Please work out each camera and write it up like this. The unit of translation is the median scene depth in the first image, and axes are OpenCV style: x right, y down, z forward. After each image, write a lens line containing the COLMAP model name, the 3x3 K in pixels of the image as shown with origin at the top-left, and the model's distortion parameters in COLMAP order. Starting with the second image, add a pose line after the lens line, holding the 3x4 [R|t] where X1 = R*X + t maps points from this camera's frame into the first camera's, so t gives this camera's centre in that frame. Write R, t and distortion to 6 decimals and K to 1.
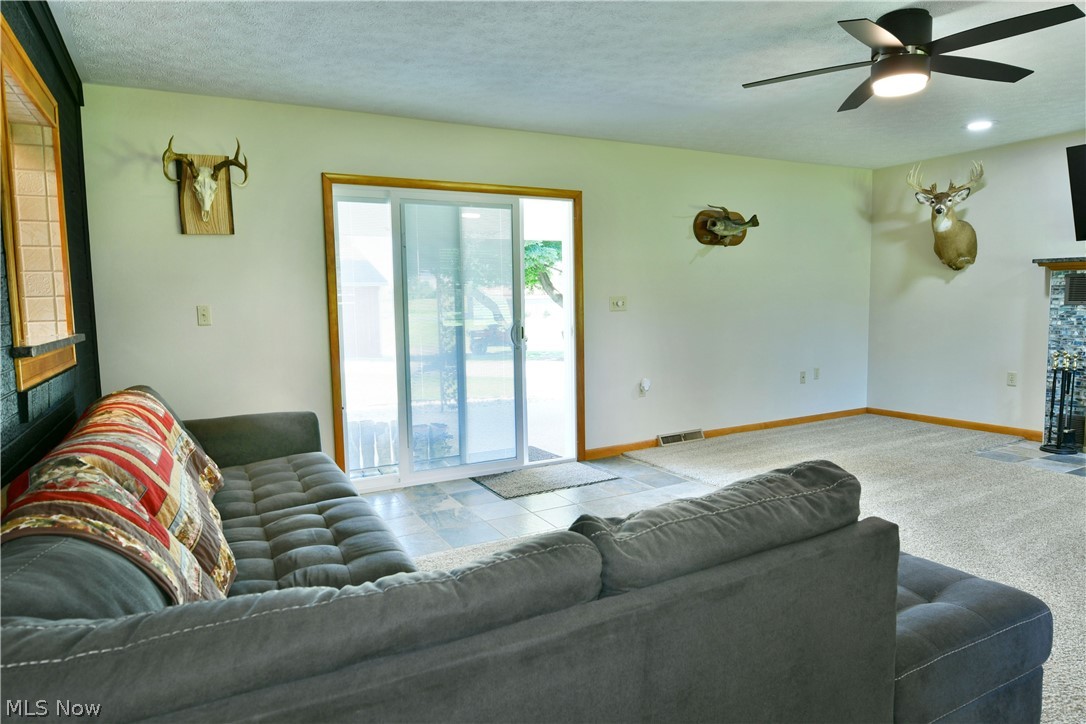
lens RADIAL K [[664.4, 0, 535.5], [0, 664.4, 358.8], [0, 0, 1]] dist [-0.011217, -0.005402]
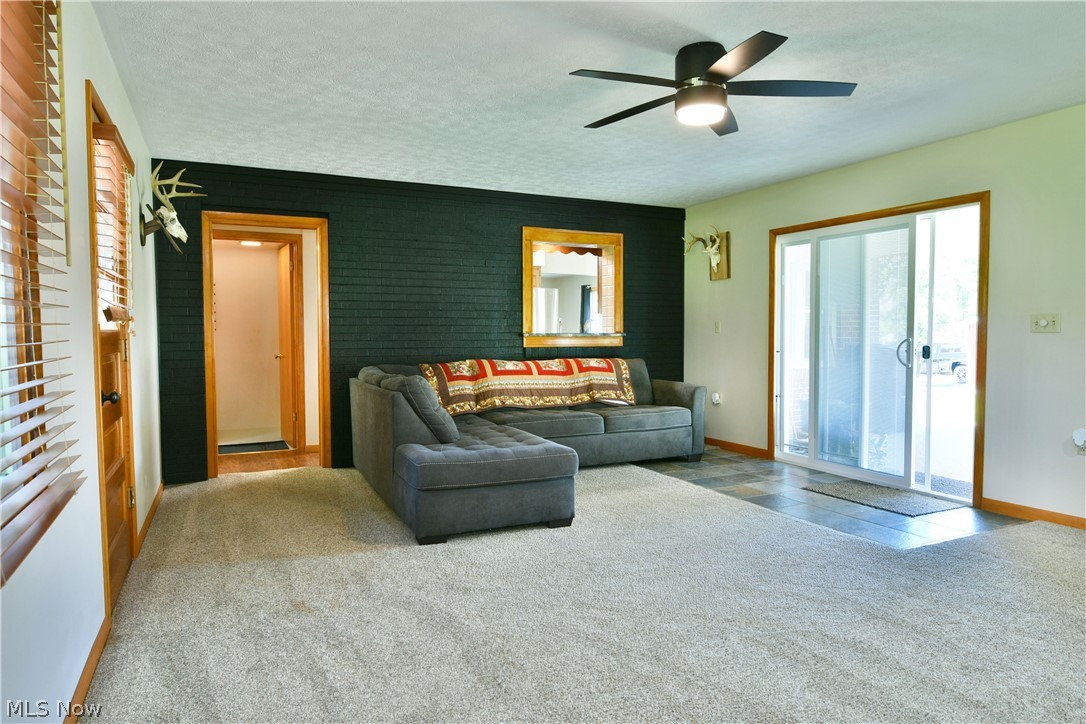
lens RADIAL K [[664.4, 0, 539.2], [0, 664.4, 362.5], [0, 0, 1]] dist [-0.011217, -0.005402]
pose [[-0.044304, 0.066930, -0.996774, 0.959148], [-0.084784, 0.993902, 0.070505, -0.044580], [0.995414, 0.087635, -0.038359, 0.481653]]
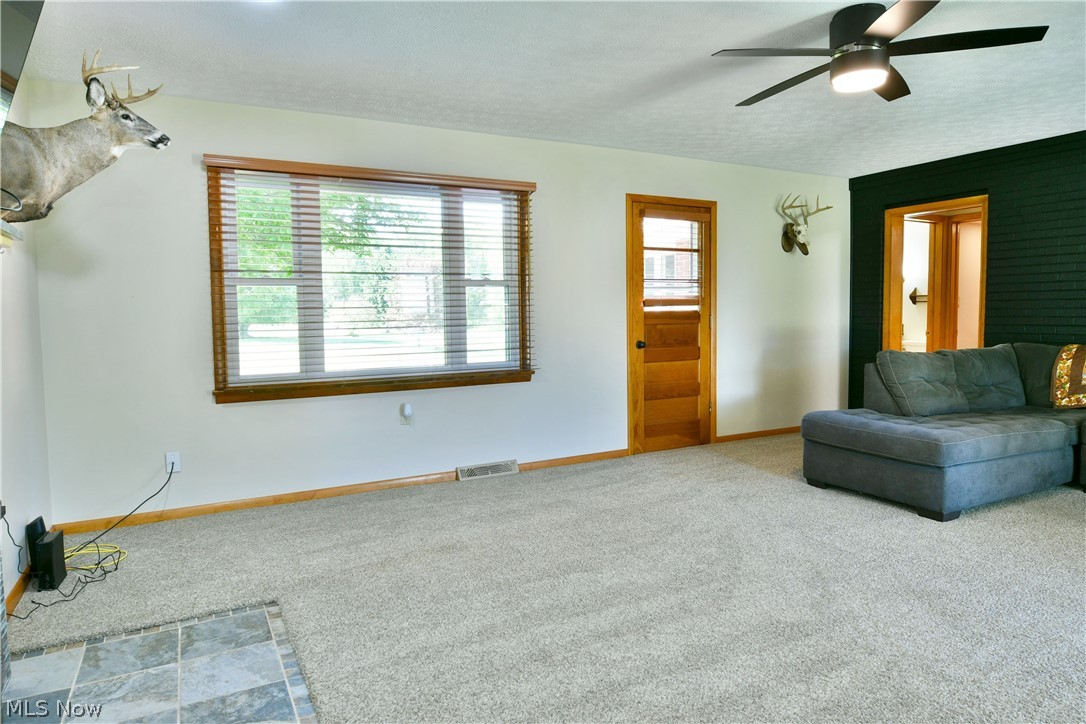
lens RADIAL K [[664.4, 0, 543.0], [0, 664.4, 358.0], [0, 0, 1]] dist [-0.011217, -0.005402]
pose [[-0.999285, 0.036931, -0.008088, 0.621335], [0.035218, 0.987122, 0.156043, -0.102804], [0.013747, 0.155646, -0.987717, 1.178175]]
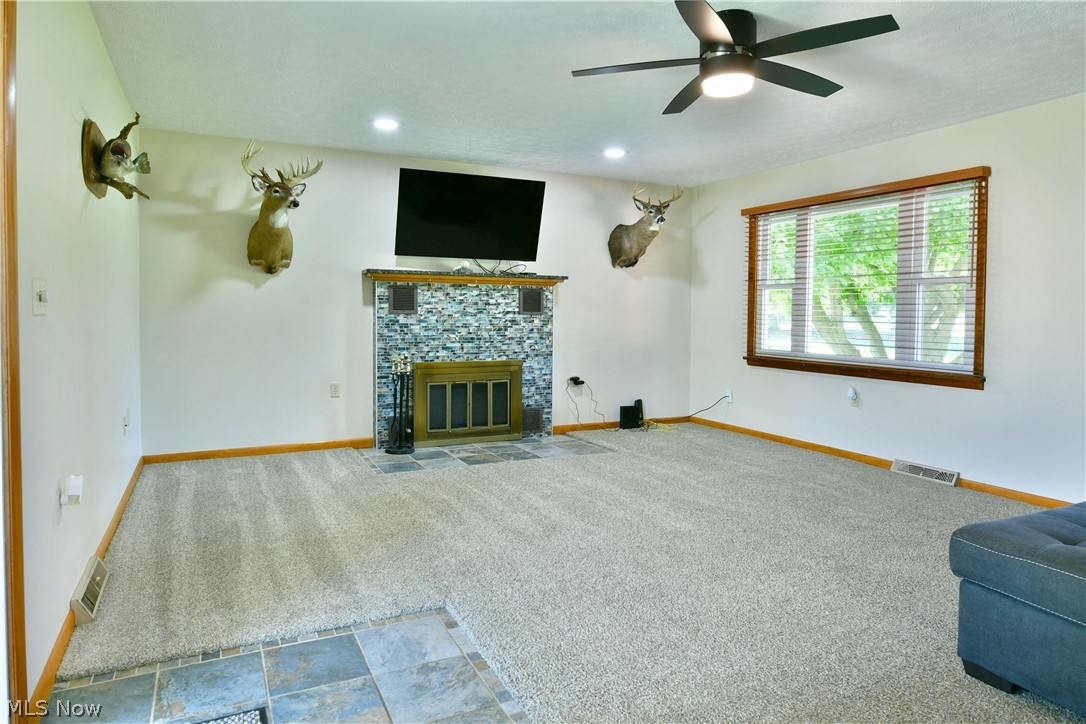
lens RADIAL K [[664.4, 0, 531.1], [0, 664.4, 329.1], [0, 0, 1]] dist [-0.011217, -0.005402]
pose [[0.035701, -0.010479, 0.999308, -0.265623], [0.081048, 0.996682, 0.007556, -0.047586], [-0.996071, 0.080722, 0.036431, 0.747464]]
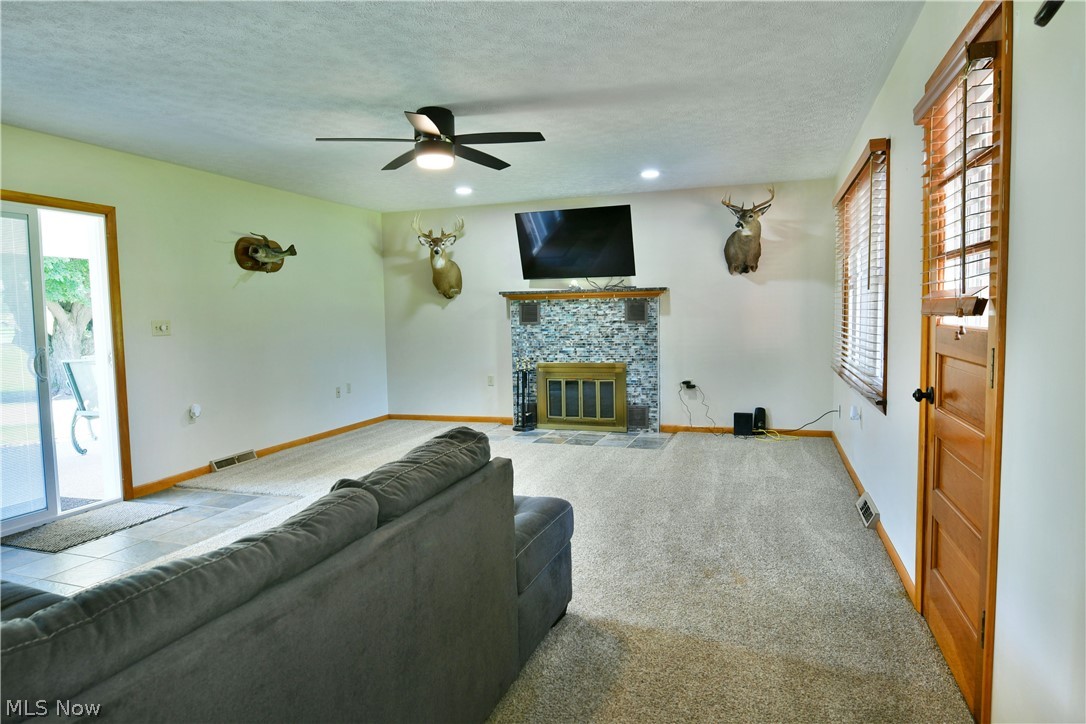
lens RADIAL K [[664.4, 0, 539.2], [0, 664.4, 359.6], [0, 0, 1]] dist [-0.011217, -0.005402]
pose [[0.734057, -0.043651, 0.677684, -0.129899], [0.068025, 0.997639, -0.009424, 0.008182], [-0.675673, 0.053017, 0.735293, -0.065136]]
